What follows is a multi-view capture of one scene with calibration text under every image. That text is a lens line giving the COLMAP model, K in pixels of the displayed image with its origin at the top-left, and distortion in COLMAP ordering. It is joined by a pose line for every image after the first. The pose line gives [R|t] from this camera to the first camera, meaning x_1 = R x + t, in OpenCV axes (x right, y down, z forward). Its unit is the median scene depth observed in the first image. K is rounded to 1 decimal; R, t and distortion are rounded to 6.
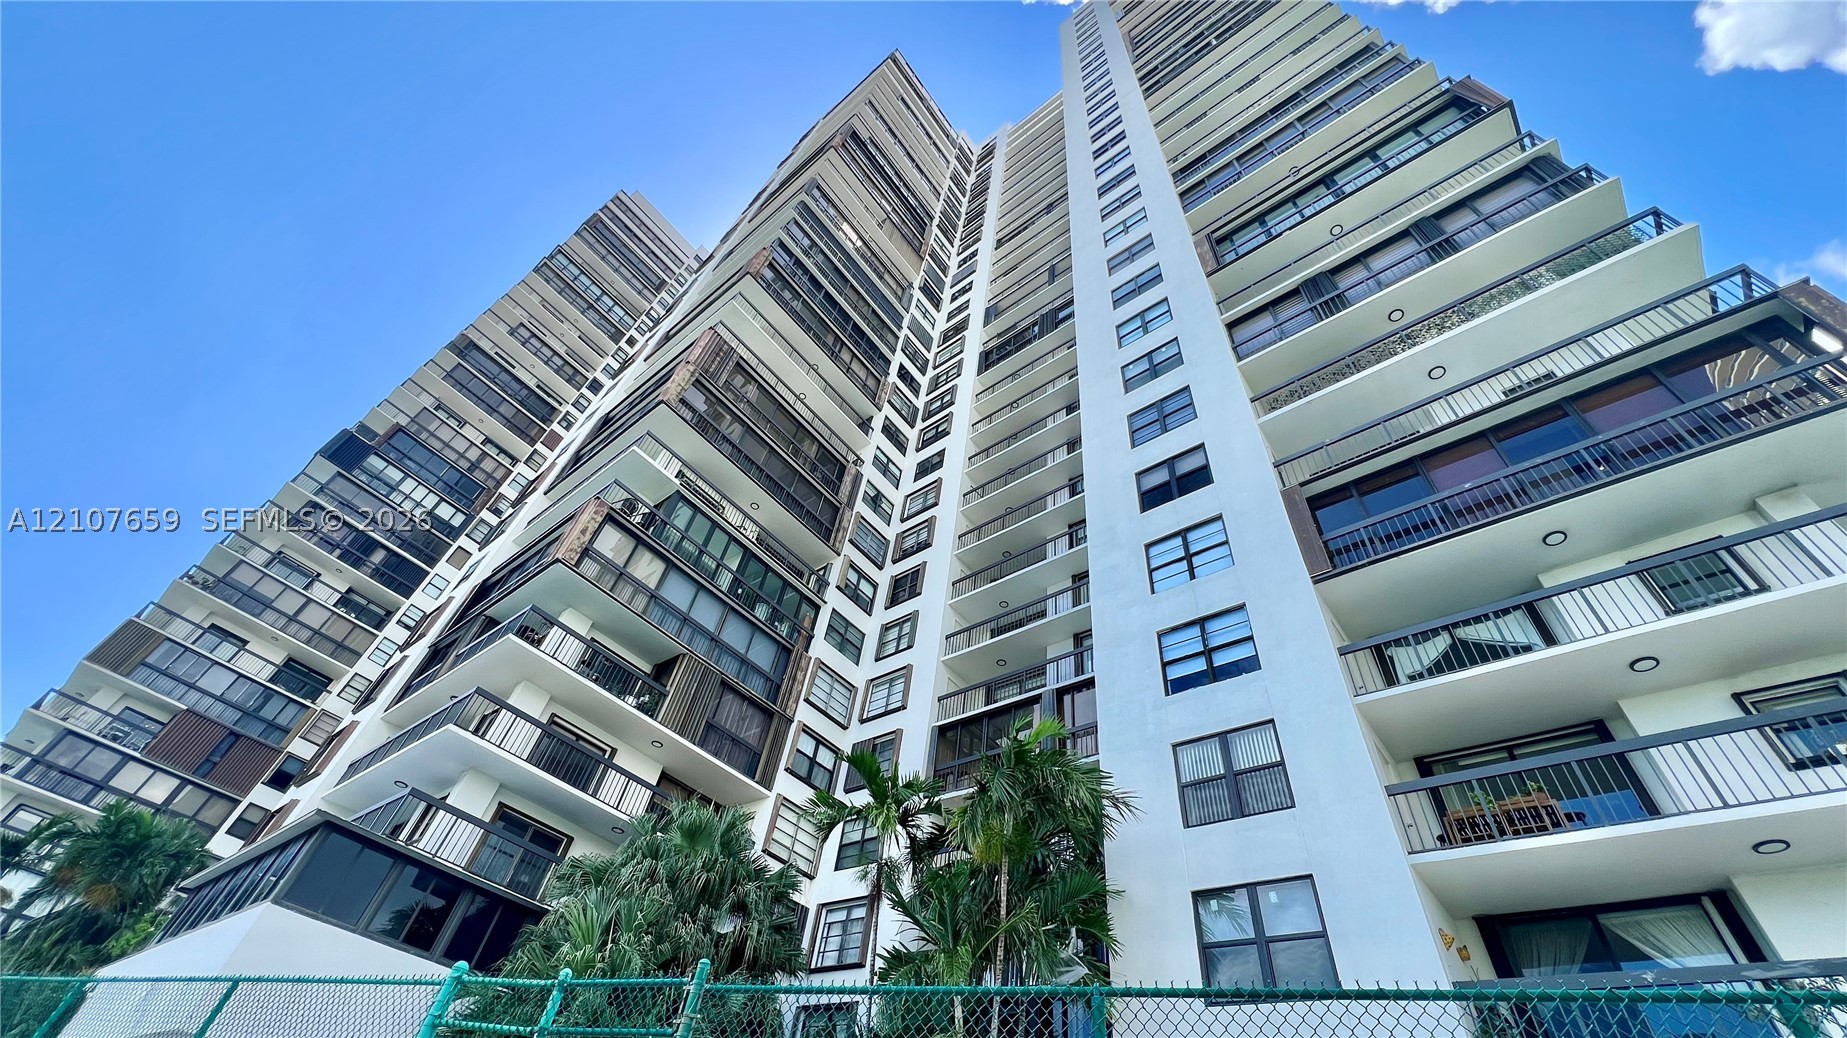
lens RADIAL K [[740.2, 0, 916.0], [0, 740.2, 510.7], [0, 0, 1]] dist [-0.002804, 0.000684]
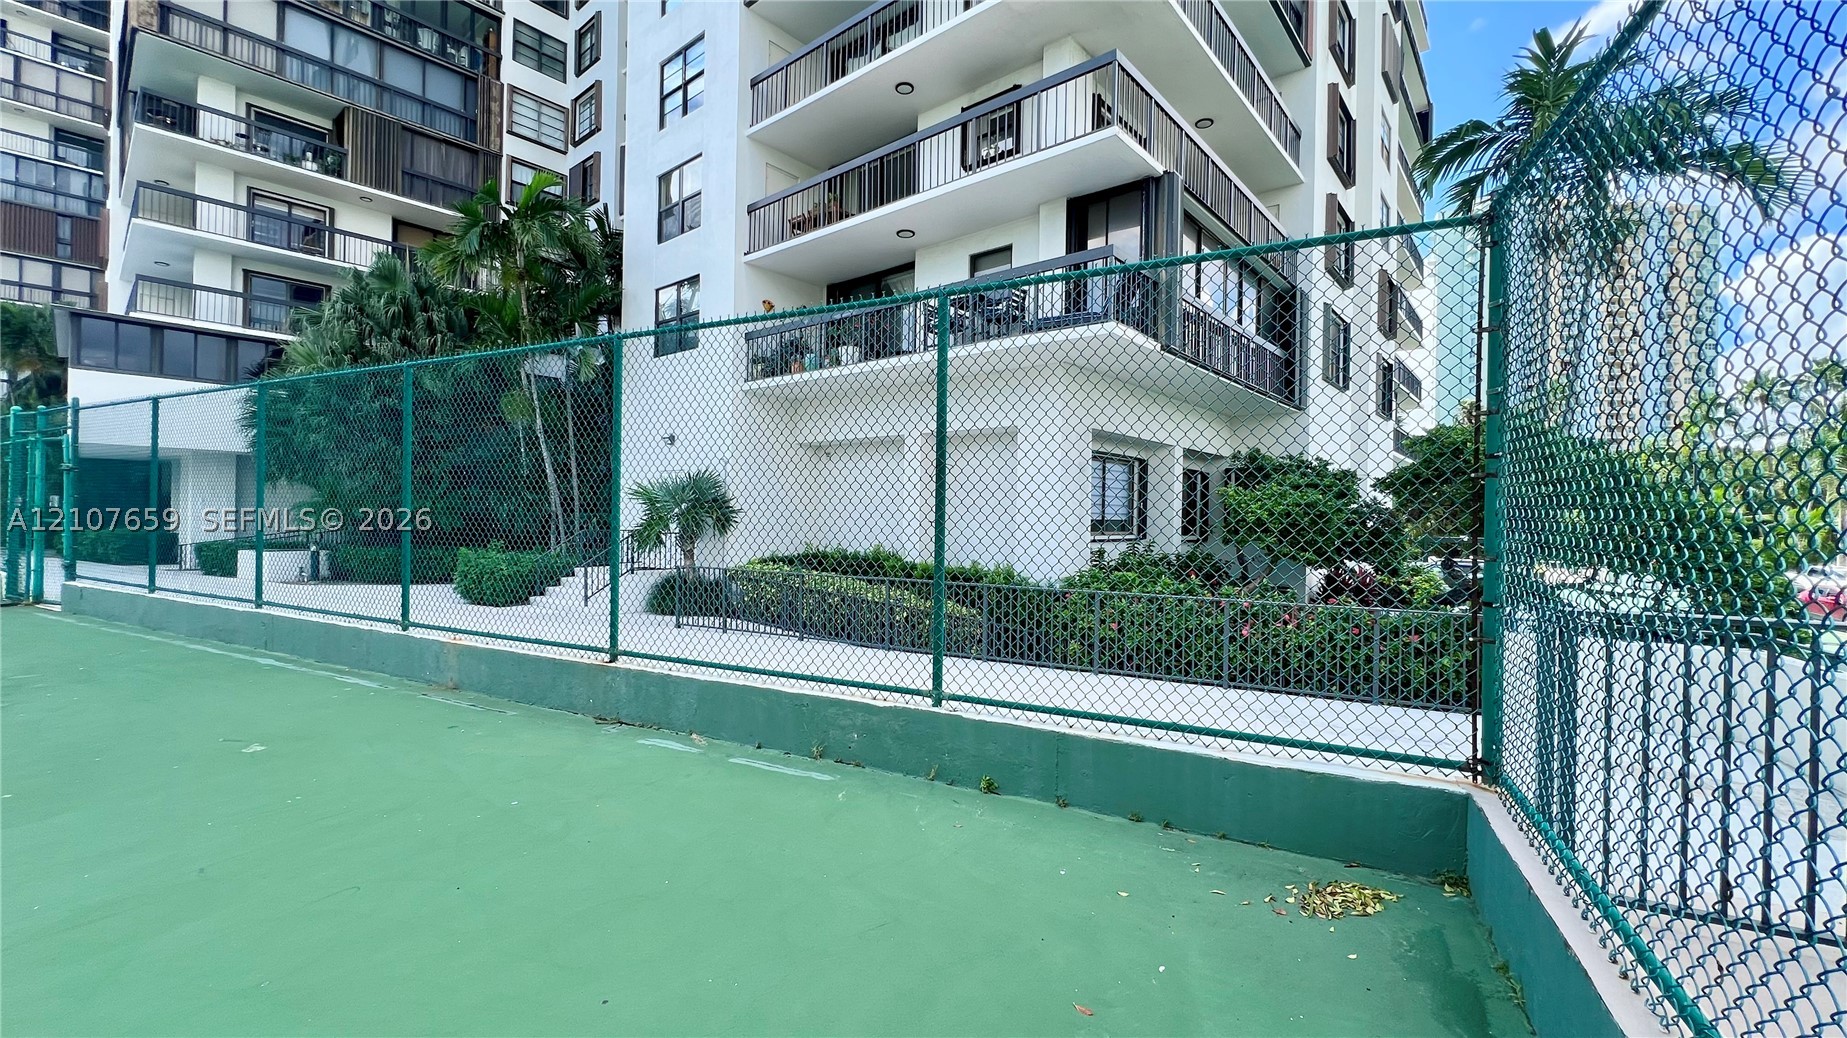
lens RADIAL K [[740.2, 0, 917.0], [0, 740.2, 513.2], [0, 0, 1]] dist [-0.002804, 0.000684]
pose [[0.993321, -0.111728, -0.028808, 0.410559], [0.097372, 0.677774, 0.728794, -0.090505], [-0.061902, -0.726731, 0.684127, -0.159818]]
